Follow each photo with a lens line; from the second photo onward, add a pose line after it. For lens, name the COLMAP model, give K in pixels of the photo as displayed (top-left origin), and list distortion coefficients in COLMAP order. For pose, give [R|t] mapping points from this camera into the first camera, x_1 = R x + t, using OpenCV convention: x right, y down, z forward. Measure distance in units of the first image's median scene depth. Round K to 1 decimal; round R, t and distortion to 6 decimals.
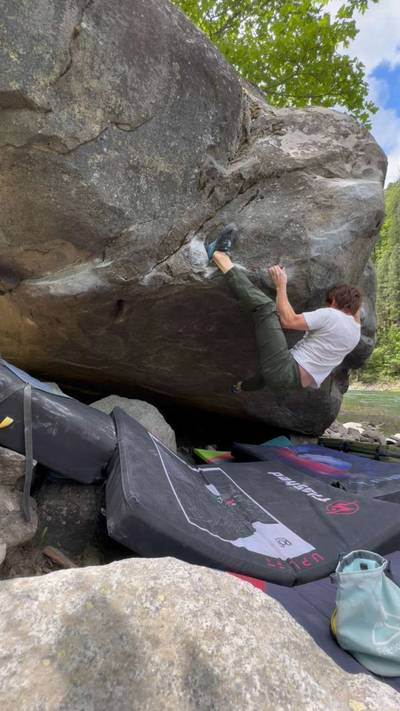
lens RADIAL K [[311.7, 0, 200.1], [0, 311.7, 354.1], [0, 0, 1]] dist [-0.004677, 0.001128]
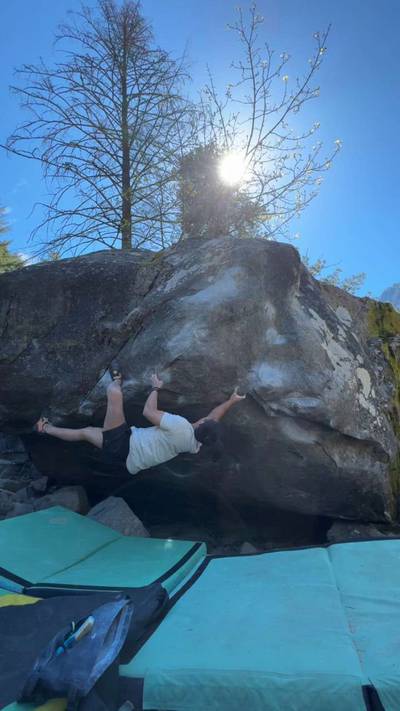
lens RADIAL K [[311.7, 0, 198.7], [0, 311.7, 356.0], [0, 0, 1]] dist [-0.004677, 0.001128]
pose [[0.834310, -0.327802, -0.443252, 1.026794], [0.171382, 0.918400, -0.356609, 0.155907], [0.523979, 0.221557, 0.822410, -0.007012]]
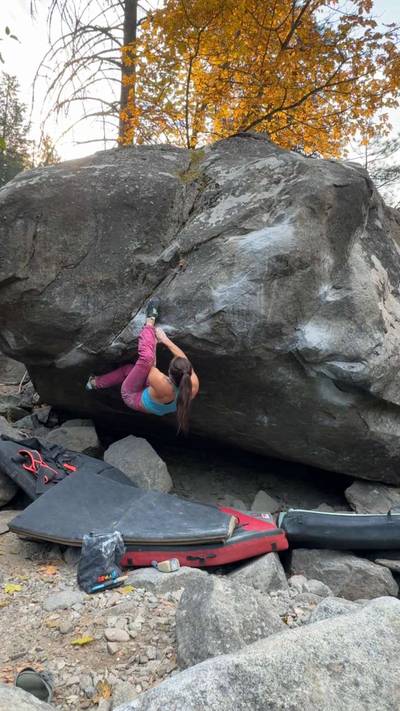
lens RADIAL K [[420.2, 0, 198.4], [0, 420.2, 356.1], [0, 0, 1]] dist [-0.005238, 0.005222]
pose [[0.853402, -0.129253, -0.504975, 1.100641], [0.077119, 0.989416, -0.122920, 0.059167], [0.515518, 0.065957, 0.854337, -0.419917]]
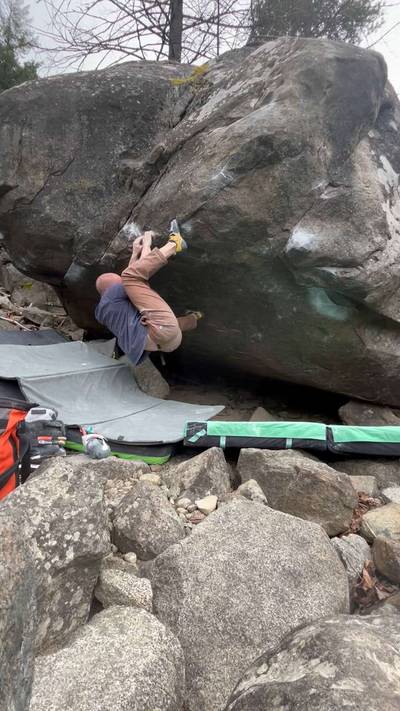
lens RADIAL K [[329.8, 0, 198.9], [0, 329.8, 356.6], [0, 0, 1]] dist [-0.004870, 0.000133]
pose [[0.773174, -0.044908, -0.632602, 1.109404], [0.049363, 0.998725, -0.010567, 0.246930], [0.632270, -0.023057, 0.774405, 0.061237]]
